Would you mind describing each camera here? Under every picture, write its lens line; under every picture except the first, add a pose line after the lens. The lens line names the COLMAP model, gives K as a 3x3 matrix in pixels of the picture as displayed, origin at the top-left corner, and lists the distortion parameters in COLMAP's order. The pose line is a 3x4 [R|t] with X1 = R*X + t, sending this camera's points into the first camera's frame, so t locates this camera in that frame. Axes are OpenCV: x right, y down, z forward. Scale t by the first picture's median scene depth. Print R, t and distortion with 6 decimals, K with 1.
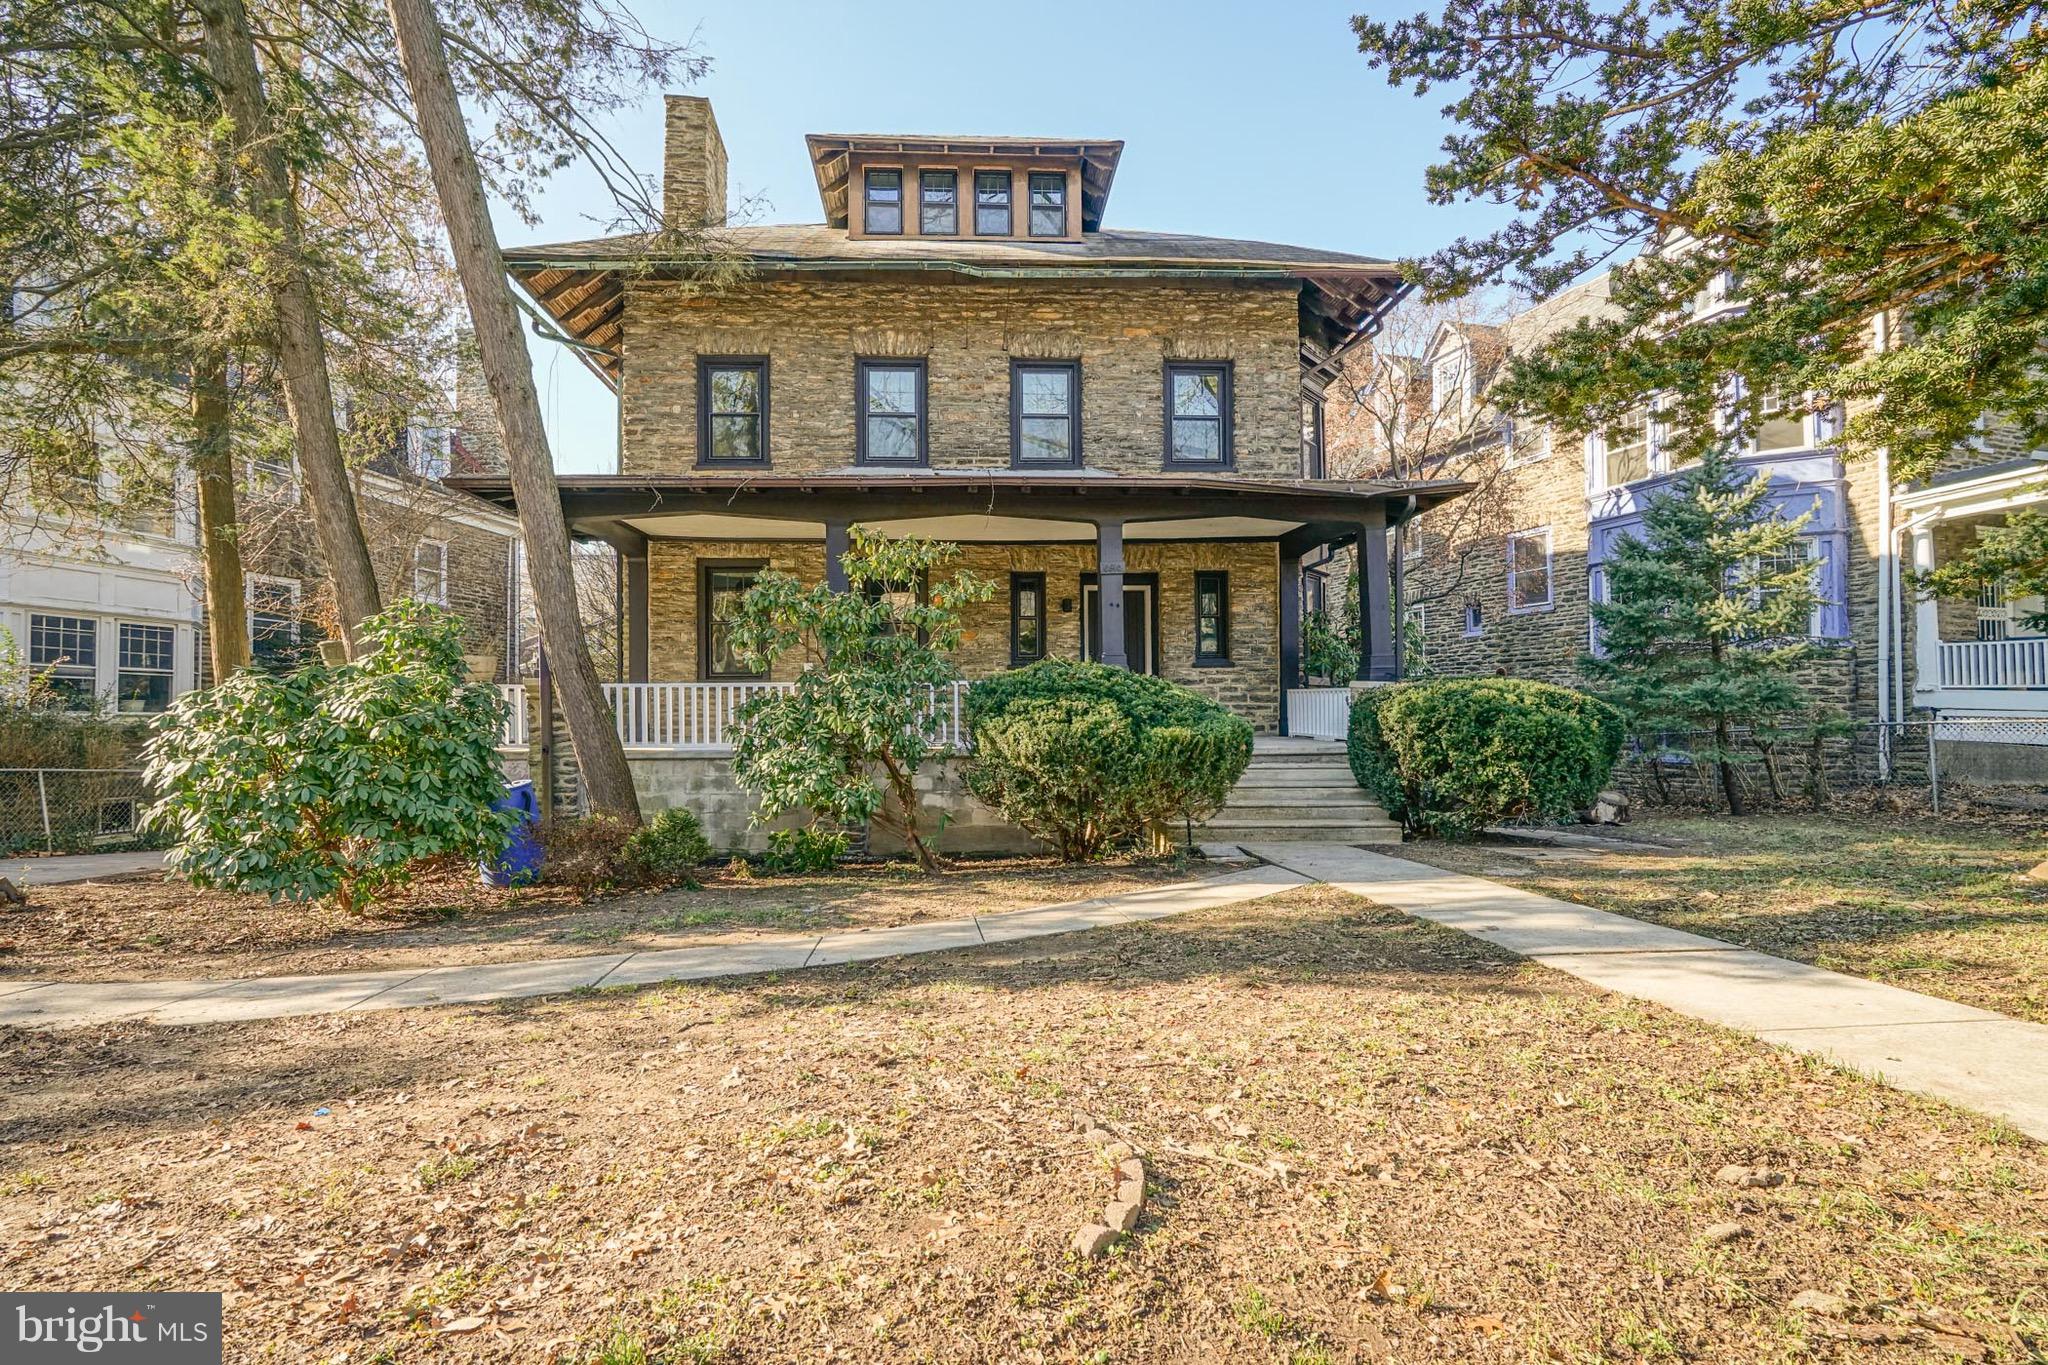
lens RADIAL K [[910.3, 0, 1019.8], [0, 910.3, 652.0], [0, 0, 1]] dist [-0.001455, -0.000233]
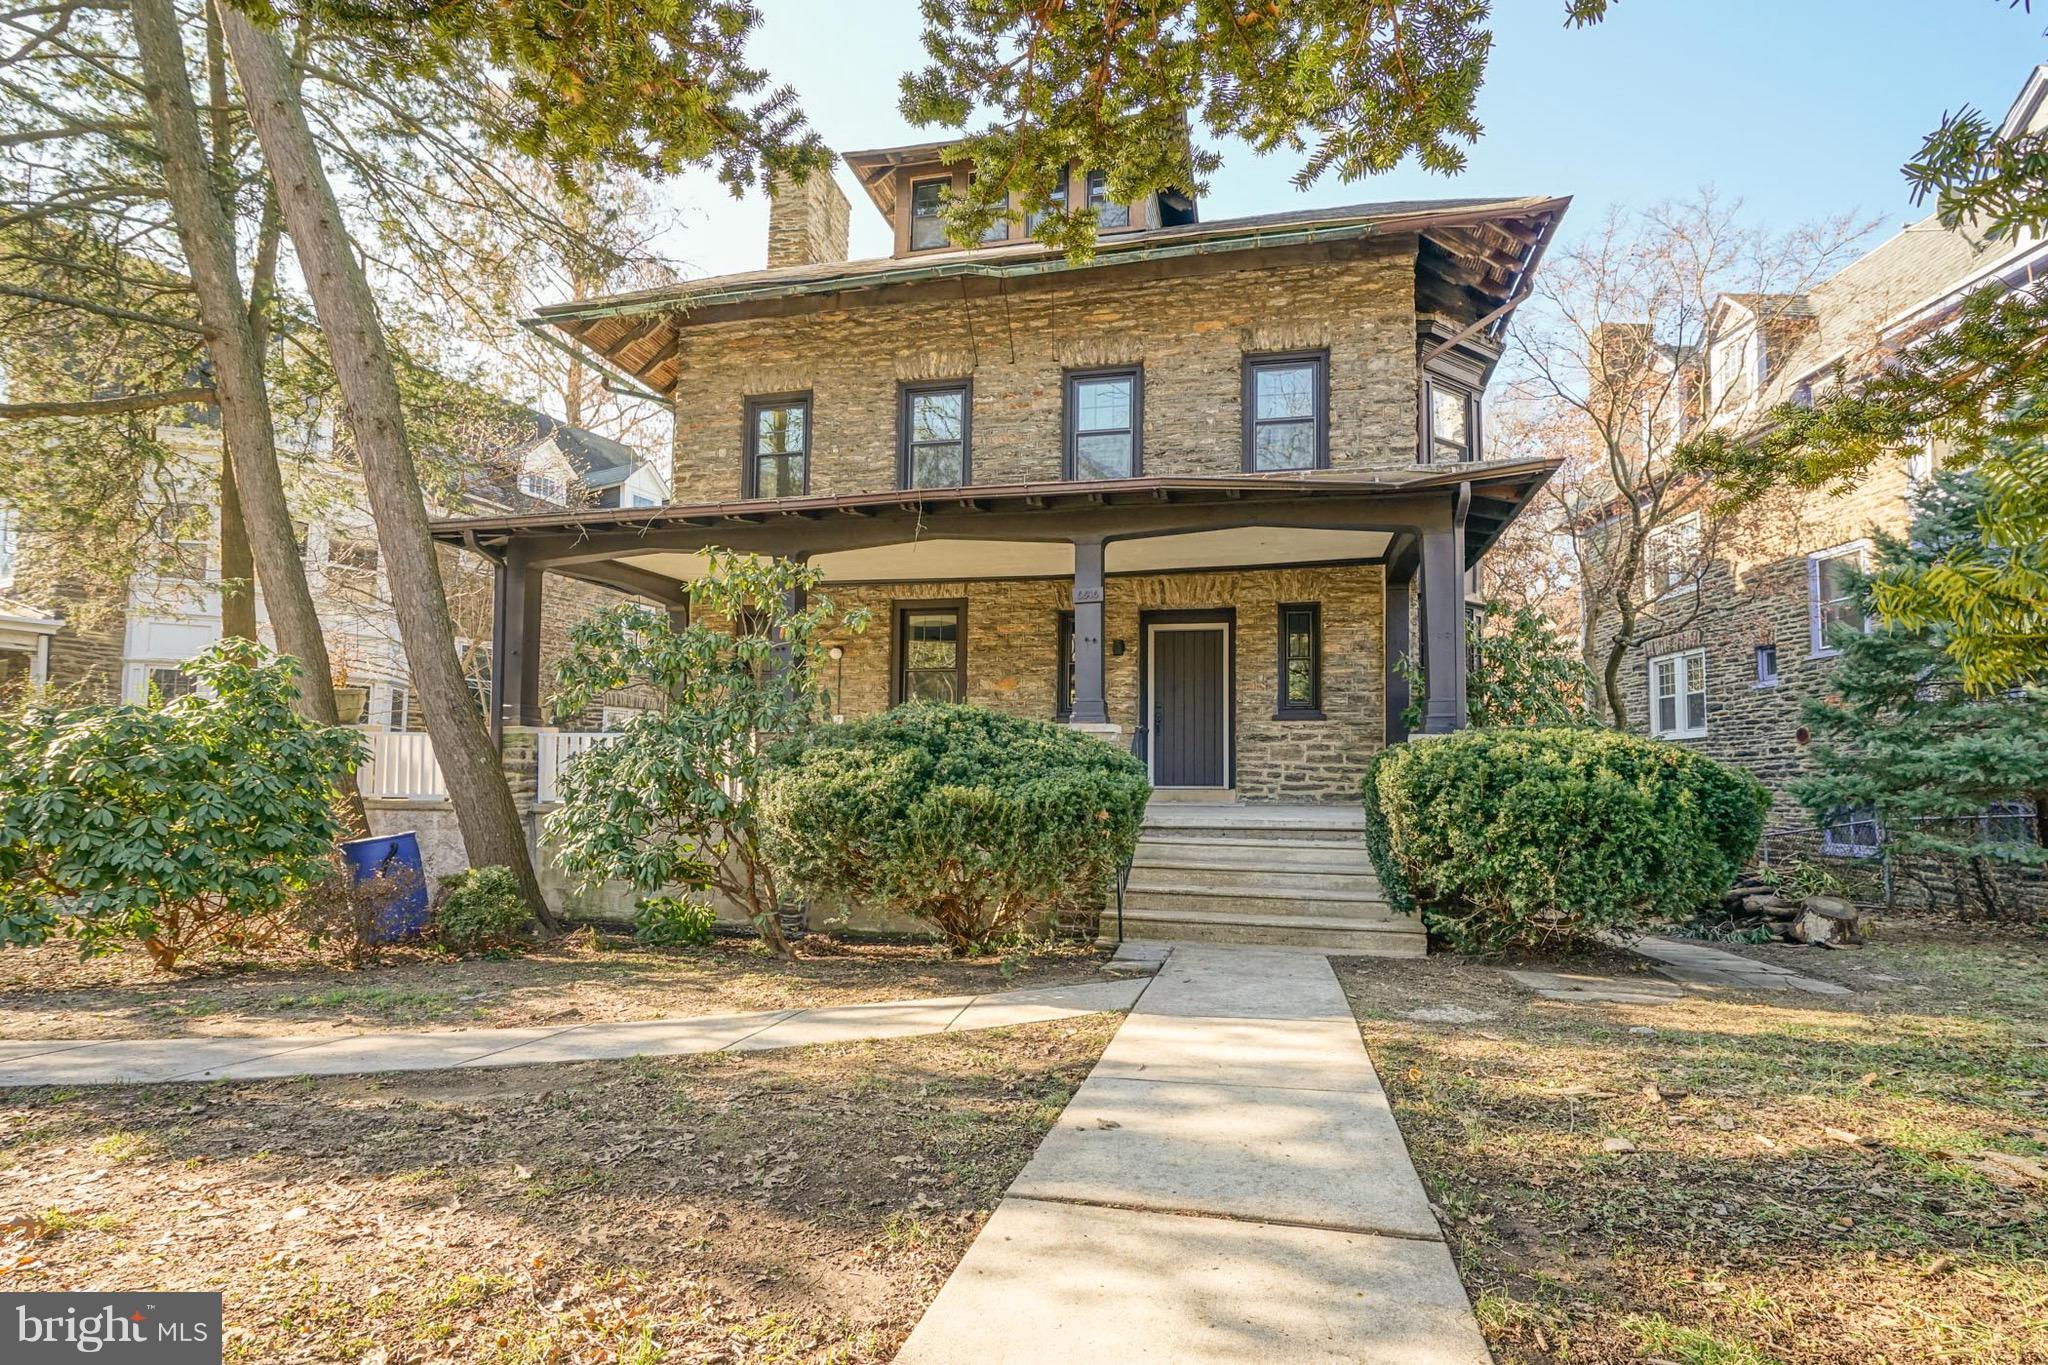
lens RADIAL K [[951.2, 0, 1024.0], [0, 951.2, 682.5], [0, 0, 1]] dist [-0.000990, -0.000168]
pose [[0.967791, -0.009165, -0.251587, 0.182975], [0.000880, 0.999454, -0.033026, 0.010456], [0.251752, 0.031741, 0.967271, 0.110096]]
